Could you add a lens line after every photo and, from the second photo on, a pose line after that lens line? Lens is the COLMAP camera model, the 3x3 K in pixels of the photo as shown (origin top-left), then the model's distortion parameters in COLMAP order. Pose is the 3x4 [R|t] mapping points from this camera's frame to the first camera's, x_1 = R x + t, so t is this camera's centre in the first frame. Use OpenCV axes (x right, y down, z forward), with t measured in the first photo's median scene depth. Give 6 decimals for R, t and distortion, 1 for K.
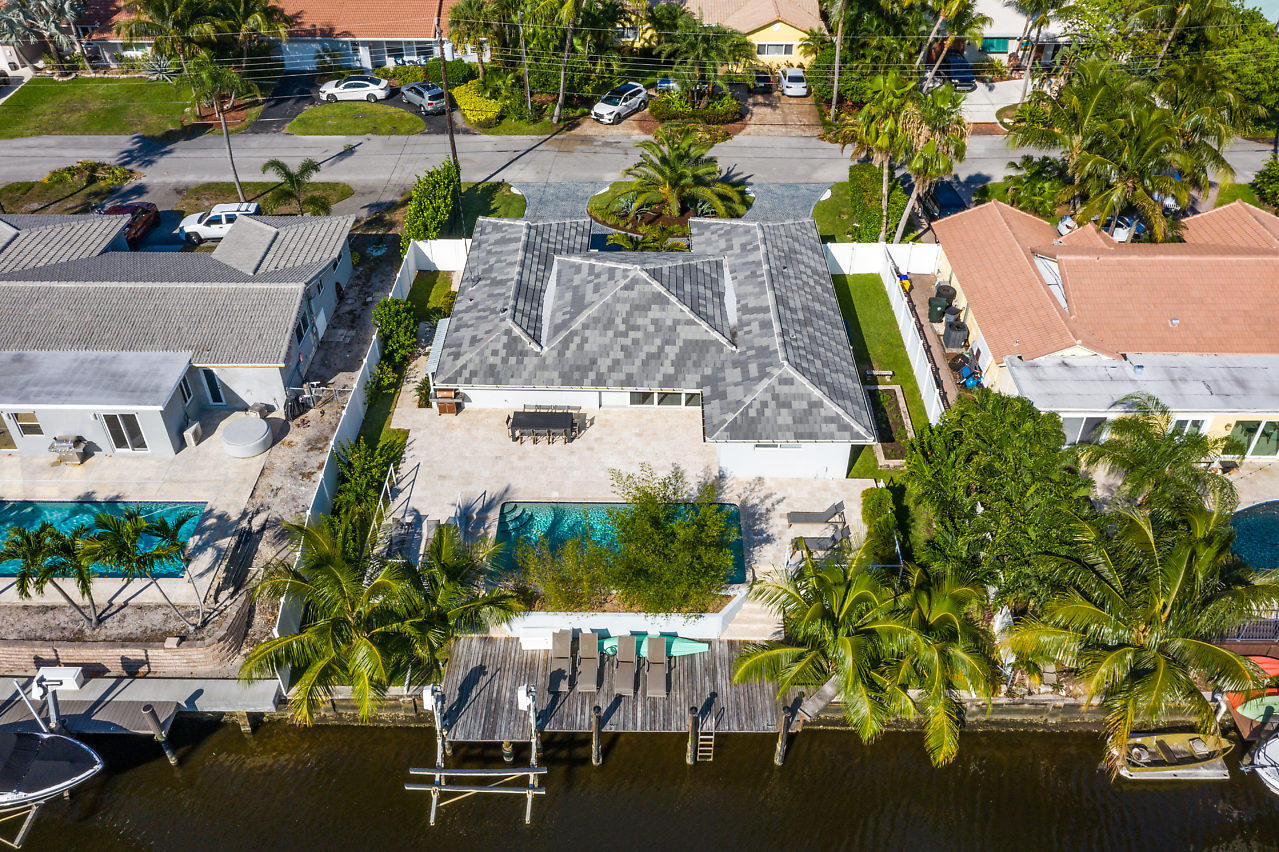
lens RADIAL K [[944.0, 0, 639.5], [0, 944.0, 426.0], [0, 0, 1]] dist [0.007505, 0.006918]
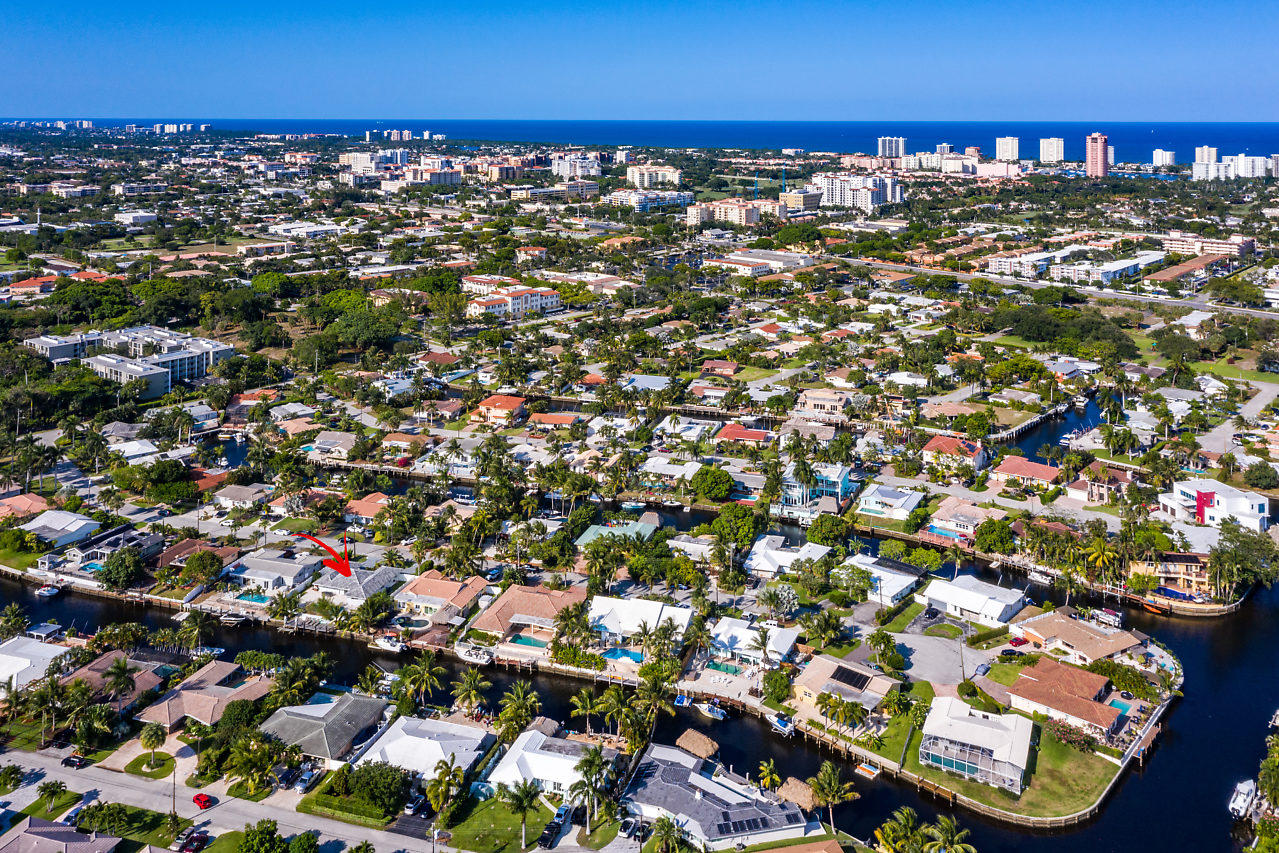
lens RADIAL K [[944.0, 0, 639.5], [0, 944.0, 426.5], [0, 0, 1]] dist [0.007505, 0.006918]
pose [[0.956415, 0.096438, -0.275626, 2.483668], [-0.197273, 0.909315, -0.366374, 0.622024], [0.215299, 0.404779, 0.888707, -3.209080]]
